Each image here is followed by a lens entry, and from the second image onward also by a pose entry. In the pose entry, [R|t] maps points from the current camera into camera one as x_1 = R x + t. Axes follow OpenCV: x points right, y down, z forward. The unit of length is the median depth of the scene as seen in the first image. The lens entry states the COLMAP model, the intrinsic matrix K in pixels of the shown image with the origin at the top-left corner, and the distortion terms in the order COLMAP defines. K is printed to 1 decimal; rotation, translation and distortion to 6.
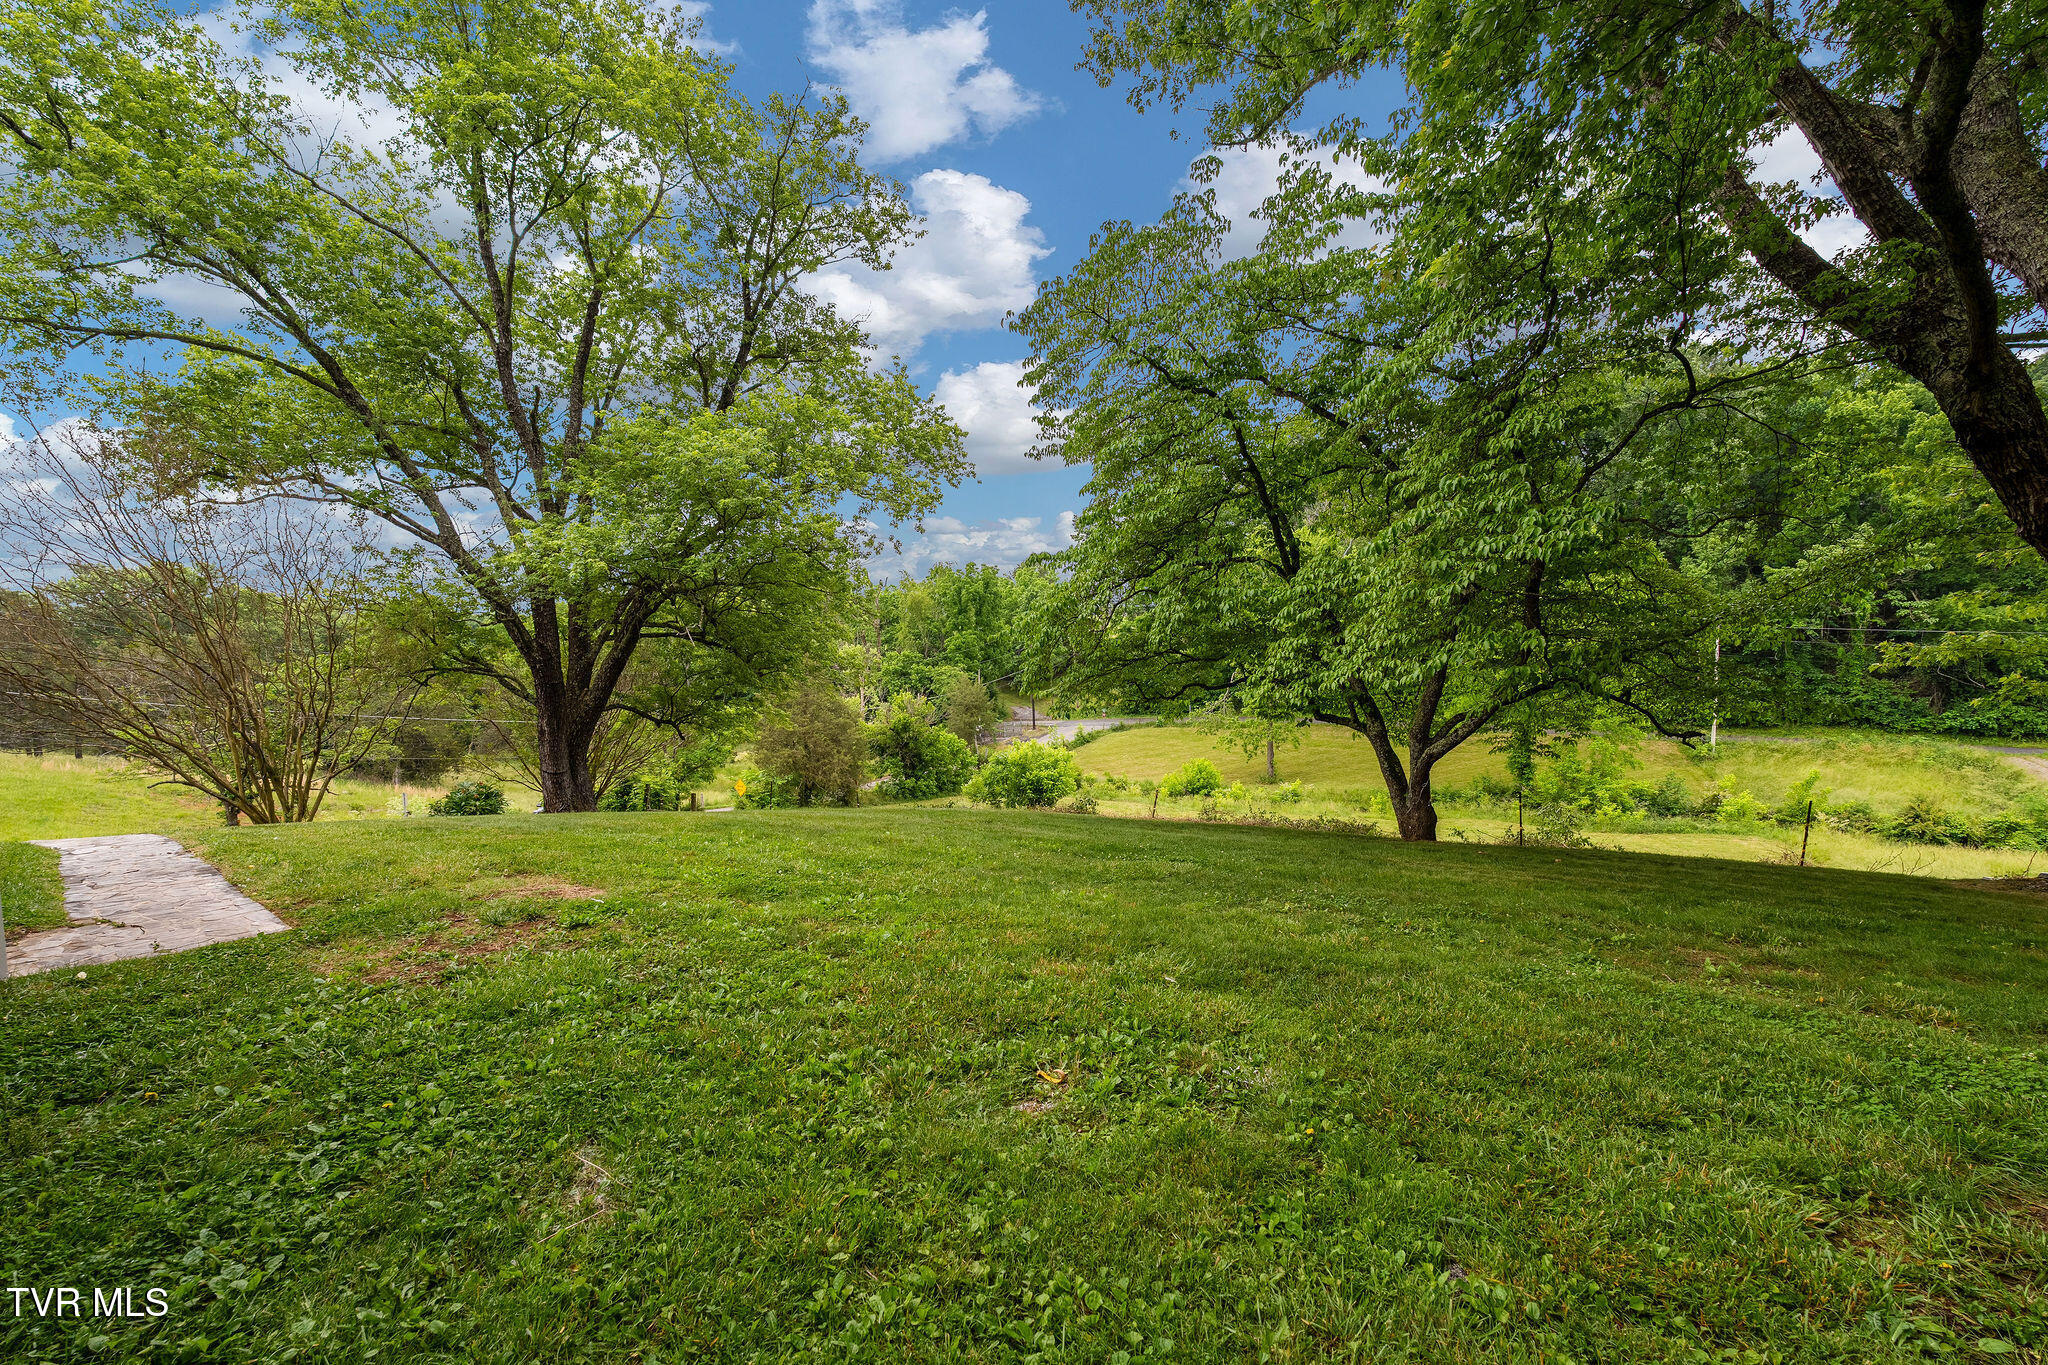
lens RADIAL K [[896.6, 0, 1032.7], [0, 896.6, 689.4], [0, 0, 1]] dist [-0.001705, 0.000214]
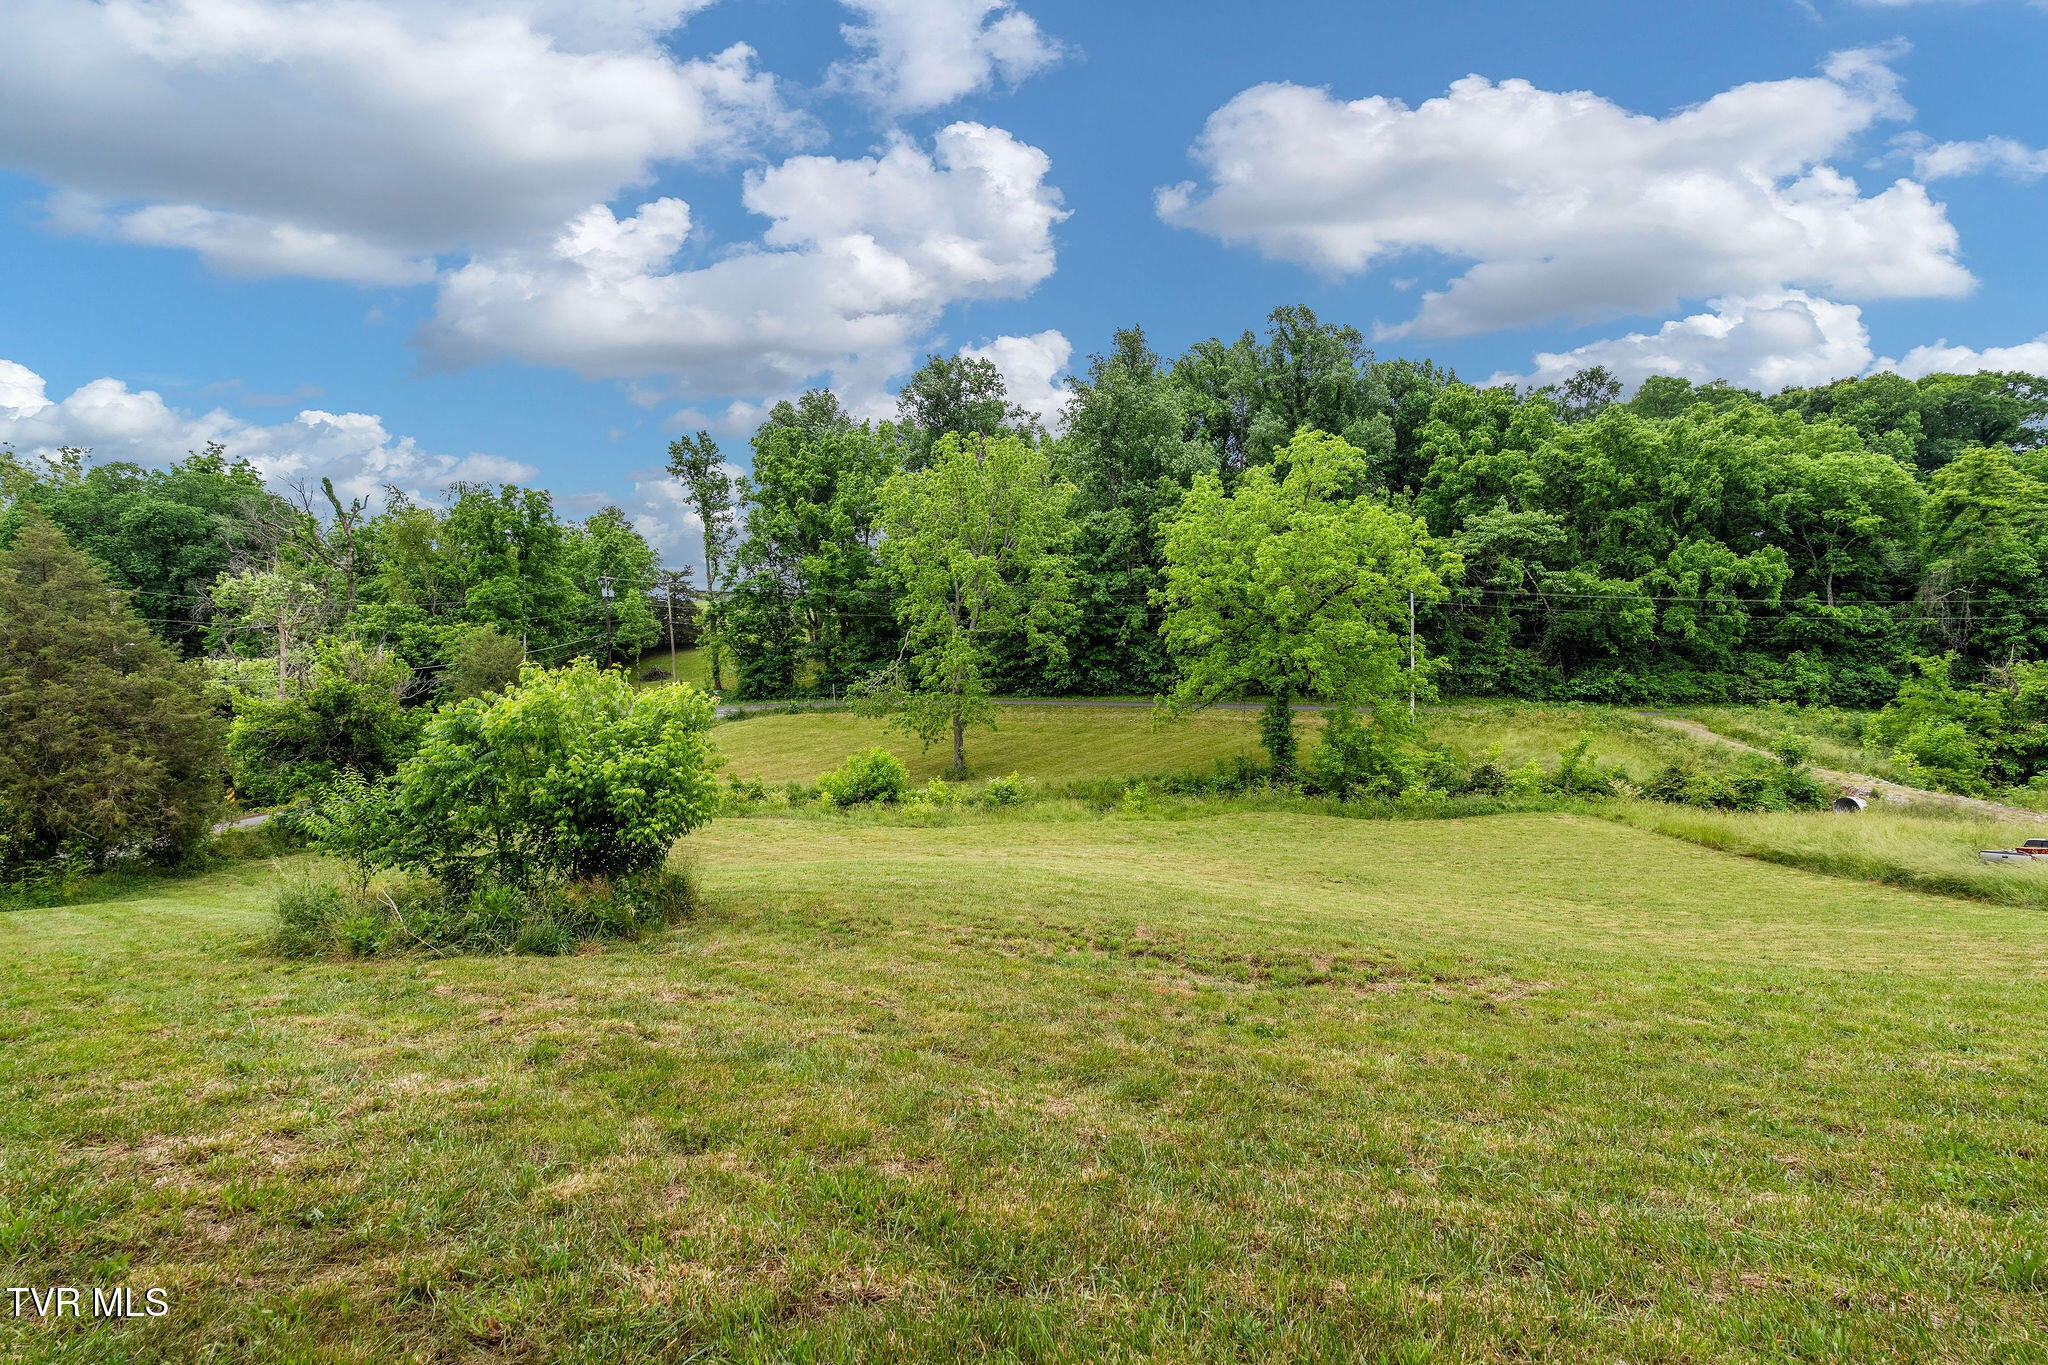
lens RADIAL K [[882.2, 0, 1008.9], [0, 882.2, 695.0], [0, 0, 1]] dist [-0.004119, 0.000974]
pose [[0.912603, -0.007631, 0.408775, 0.004370], [0.007402, 0.999970, 0.002144, 0.036344], [-0.408779, 0.001069, 0.912633, 0.341301]]
